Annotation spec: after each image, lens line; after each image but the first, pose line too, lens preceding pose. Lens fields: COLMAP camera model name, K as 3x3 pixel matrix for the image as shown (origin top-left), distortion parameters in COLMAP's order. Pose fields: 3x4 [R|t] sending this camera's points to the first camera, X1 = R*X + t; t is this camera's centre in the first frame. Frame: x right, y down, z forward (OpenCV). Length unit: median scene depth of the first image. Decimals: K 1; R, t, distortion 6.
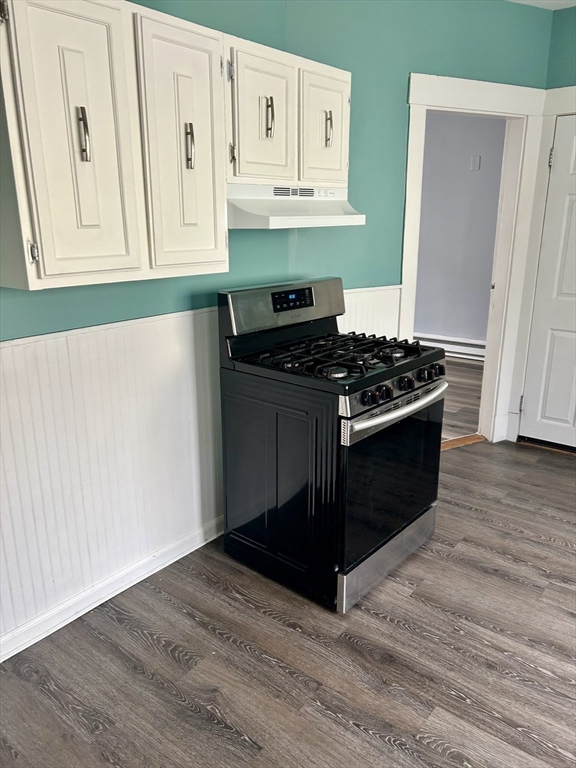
lens RADIAL K [[568.8, 0, 287.5], [0, 568.8, 382.7], [0, 0, 1]] dist [0.034901, -0.010162]
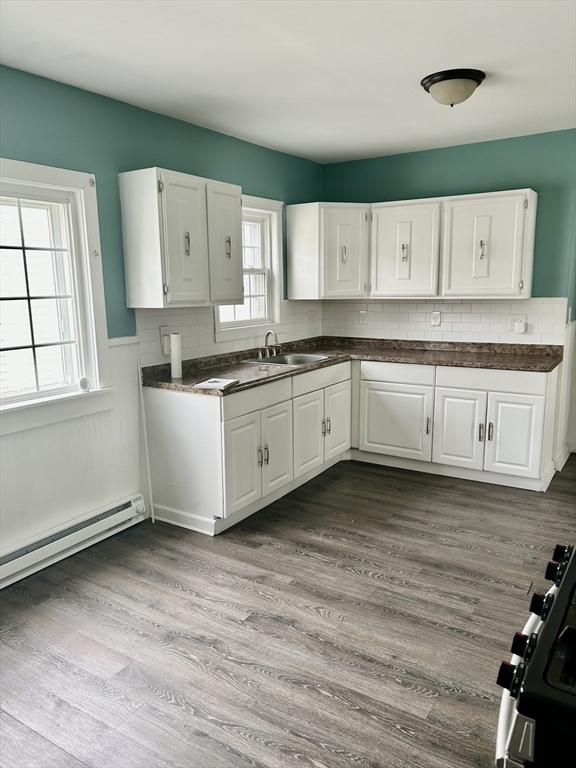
lens RADIAL K [[568.8, 0, 289.3], [0, 568.8, 384.1], [0, 0, 1]] dist [0.034901, -0.010162]
pose [[-0.993429, 0.031371, -0.110068, 0.626551], [-0.022712, 0.888540, 0.458237, -0.530865], [0.112175, 0.457726, -0.881988, 1.660668]]
